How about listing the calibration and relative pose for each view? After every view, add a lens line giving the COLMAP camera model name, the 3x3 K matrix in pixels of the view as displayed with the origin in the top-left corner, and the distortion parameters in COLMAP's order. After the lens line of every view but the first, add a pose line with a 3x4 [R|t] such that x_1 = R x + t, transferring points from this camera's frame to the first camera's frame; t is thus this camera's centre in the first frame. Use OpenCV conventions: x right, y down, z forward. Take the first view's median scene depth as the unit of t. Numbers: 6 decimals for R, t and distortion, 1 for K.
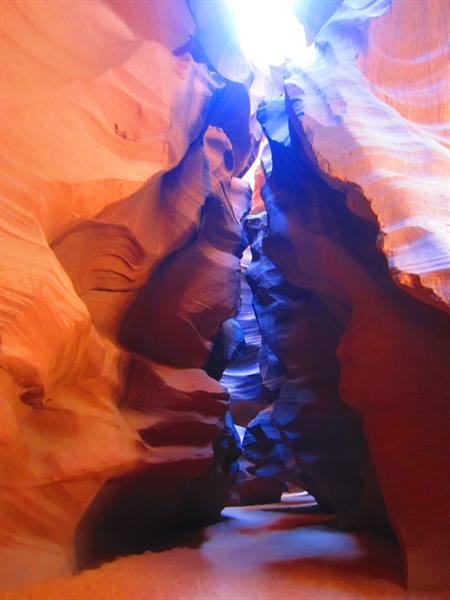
lens RADIAL K [[415.2, 0, 225.0], [0, 415.2, 300.0], [0, 0, 1]] dist [-0.032214, 0.002869]
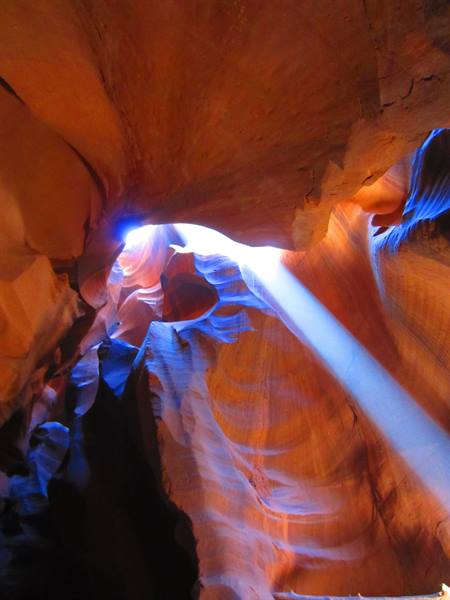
lens RADIAL K [[415.2, 0, 225.0], [0, 415.2, 300.0], [0, 0, 1]] dist [-0.032214, 0.002869]
pose [[0.786535, 0.470563, 0.399915, -0.129189], [-0.252298, 0.835934, -0.487400, -0.107490], [-0.563656, 0.282460, 0.776214, -0.021162]]
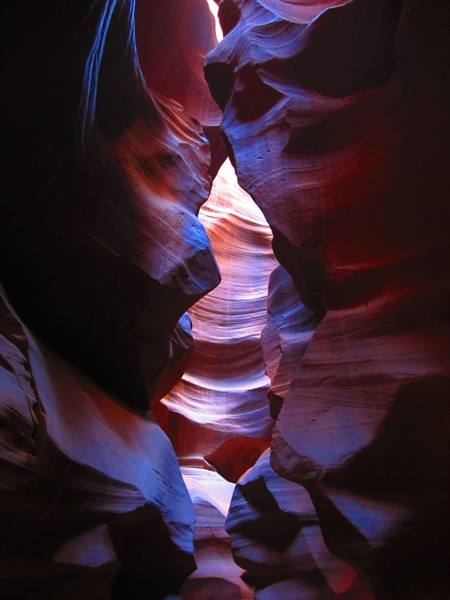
lens RADIAL K [[415.2, 0, 225.0], [0, 415.2, 300.0], [0, 0, 1]] dist [-0.032214, 0.002869]
pose [[0.998422, -0.022119, -0.051613, 0.099355], [0.015423, 0.991821, -0.126698, 0.240542], [0.053993, 0.125702, 0.990598, 0.769841]]
